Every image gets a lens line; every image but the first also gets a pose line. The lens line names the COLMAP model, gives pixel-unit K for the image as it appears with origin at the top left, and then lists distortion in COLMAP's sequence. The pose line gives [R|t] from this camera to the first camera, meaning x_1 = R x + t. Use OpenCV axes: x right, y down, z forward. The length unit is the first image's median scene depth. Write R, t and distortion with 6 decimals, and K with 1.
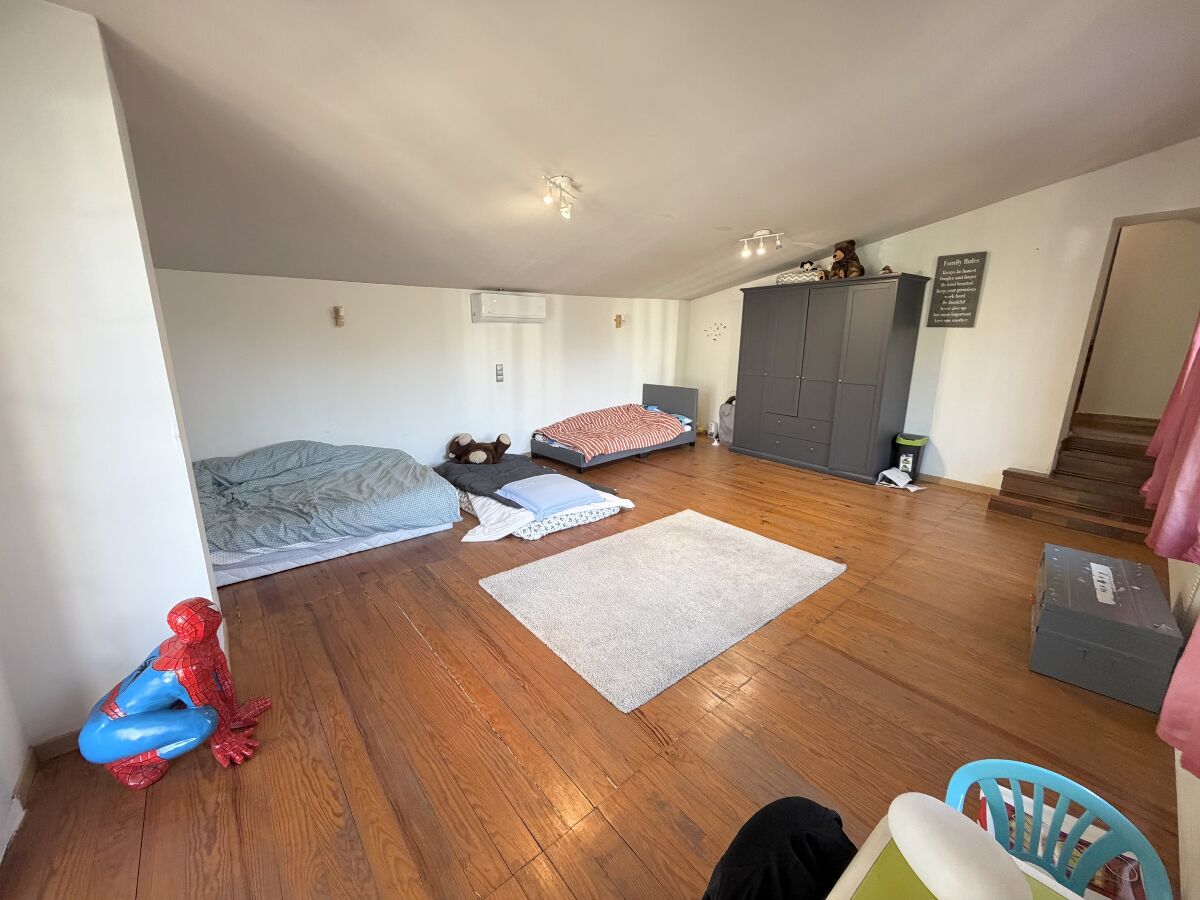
lens RADIAL K [[477.4, 0, 597.5], [0, 477.4, 447.8], [0, 0, 1]] dist [0.002122, -0.000918]
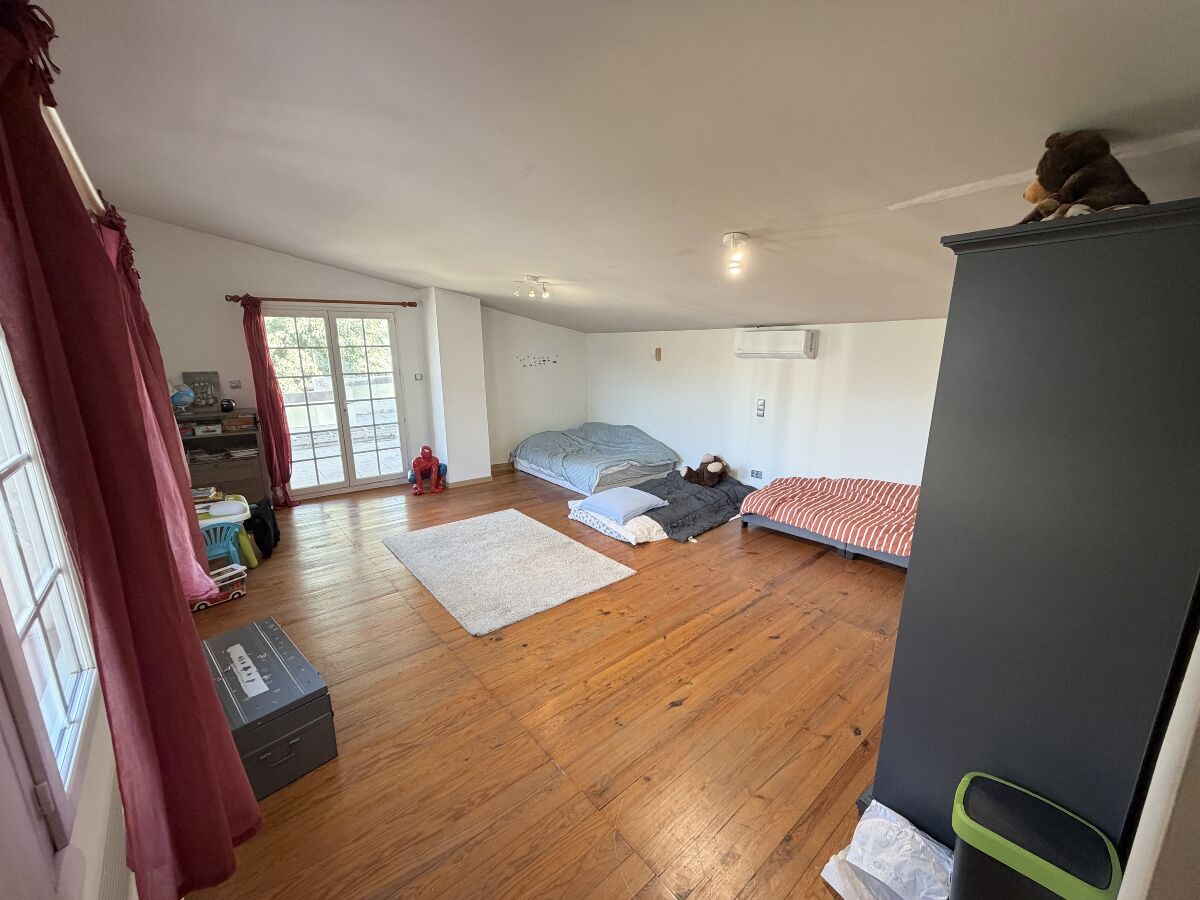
lens RADIAL K [[477.4, 0, 597.5], [0, 477.4, 447.8], [0, 0, 1]] dist [0.002122, -0.000918]
pose [[0.000677, 0.202951, -0.979189, 1.151308], [-0.228273, 0.953367, 0.197441, -0.286590], [0.973597, 0.223389, 0.046974, 0.934649]]
